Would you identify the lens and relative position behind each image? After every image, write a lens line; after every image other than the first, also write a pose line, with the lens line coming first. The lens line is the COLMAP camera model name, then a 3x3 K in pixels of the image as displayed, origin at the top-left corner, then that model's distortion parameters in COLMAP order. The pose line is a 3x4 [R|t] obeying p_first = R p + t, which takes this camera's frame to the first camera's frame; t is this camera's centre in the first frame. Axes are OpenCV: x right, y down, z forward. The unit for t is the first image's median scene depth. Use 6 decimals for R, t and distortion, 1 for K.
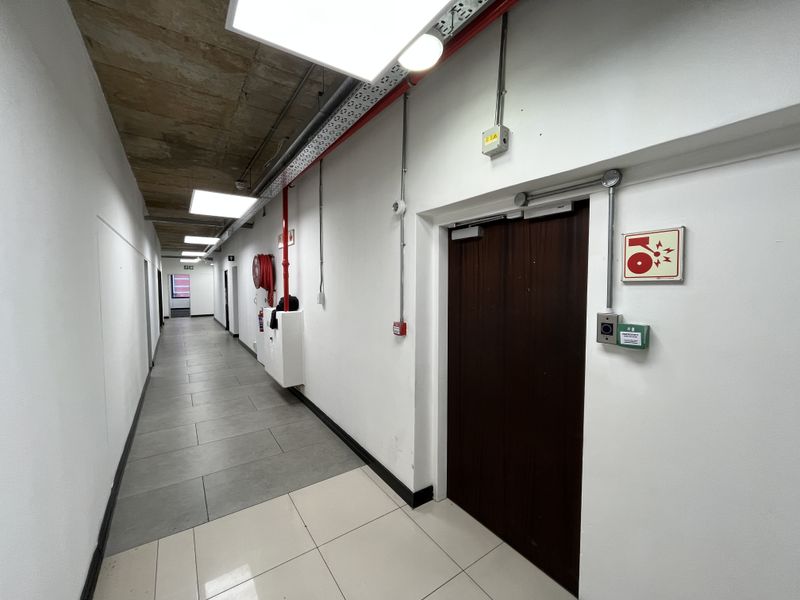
lens RADIAL K [[322.2, 0, 398.4], [0, 322.2, 296.8], [0, 0, 1]] dist [0.002371, -0.001072]
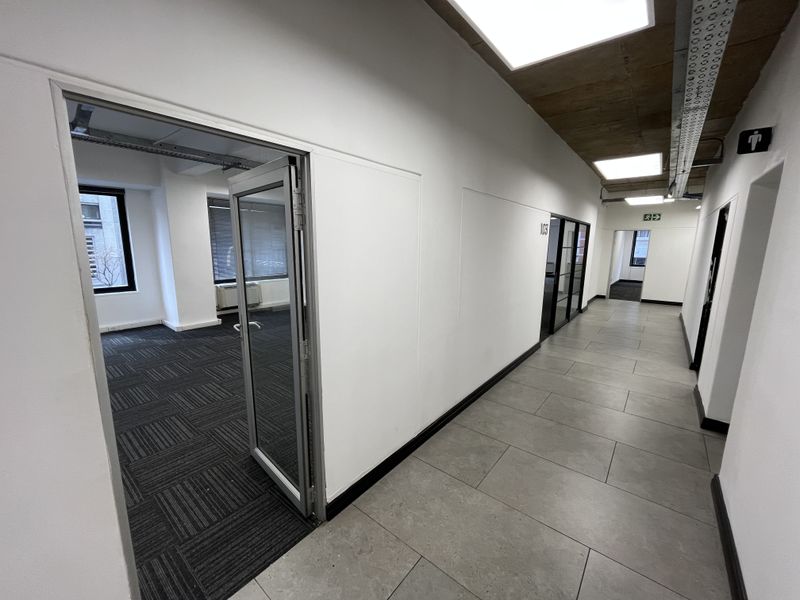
lens RADIAL K [[322.2, 0, 400.3], [0, 322.2, 299.0], [0, 0, 1]] dist [0.002371, -0.001072]
pose [[0.278214, 0.172474, -0.944907, -0.794663], [-0.048151, 0.985014, 0.165617, -0.073978], [0.959311, -0.000579, 0.282350, 1.570016]]
